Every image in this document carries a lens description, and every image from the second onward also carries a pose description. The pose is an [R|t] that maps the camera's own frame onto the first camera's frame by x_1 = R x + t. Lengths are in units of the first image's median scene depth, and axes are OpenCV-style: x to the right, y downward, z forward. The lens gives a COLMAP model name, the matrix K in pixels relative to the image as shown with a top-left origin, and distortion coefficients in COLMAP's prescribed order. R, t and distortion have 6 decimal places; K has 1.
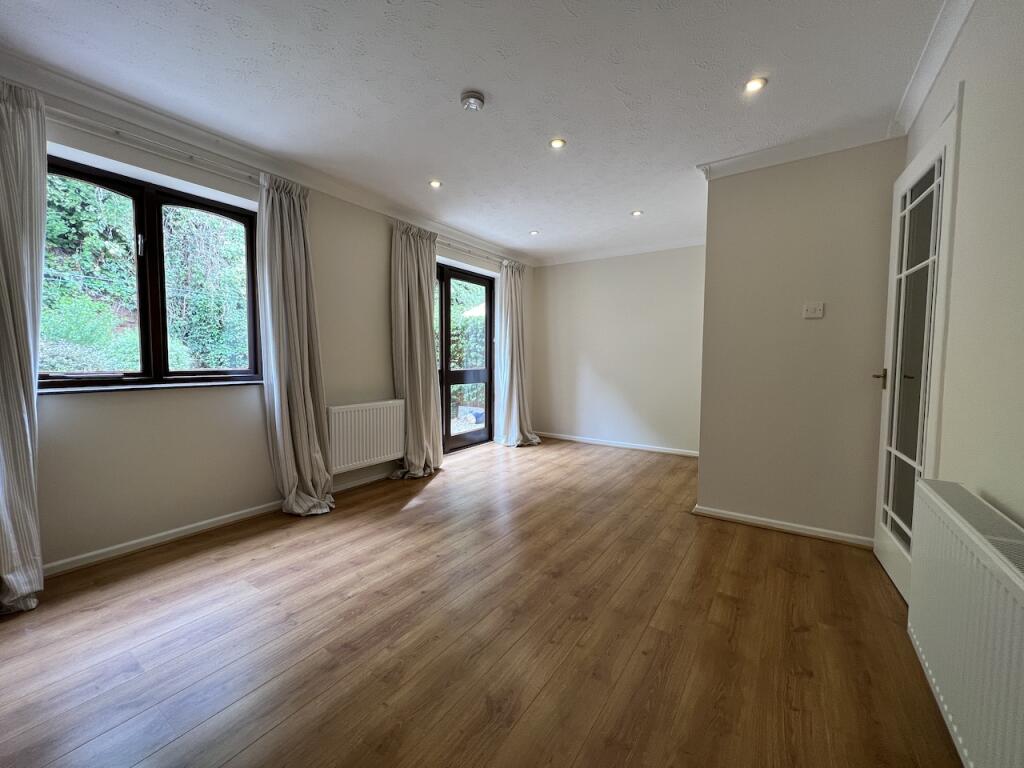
lens RADIAL K [[398.2, 0, 511.8], [0, 398.2, 383.3], [0, 0, 1]] dist [0.004244, 0.000590]
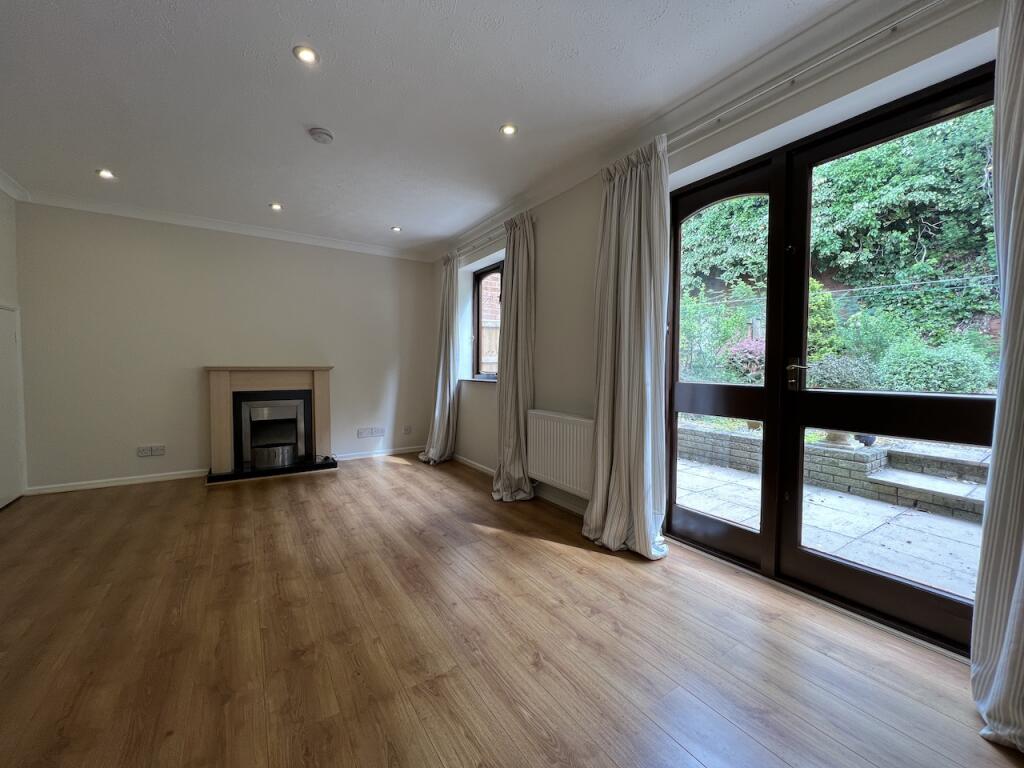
lens RADIAL K [[398.2, 0, 512.6], [0, 398.2, 387.7], [0, 0, 1]] dist [0.004244, 0.000590]
pose [[-0.364585, 0.039791, -0.930320, 0.738565], [-0.063681, 0.995682, 0.067542, -0.099855], [0.928990, 0.083868, -0.360477, 1.843383]]
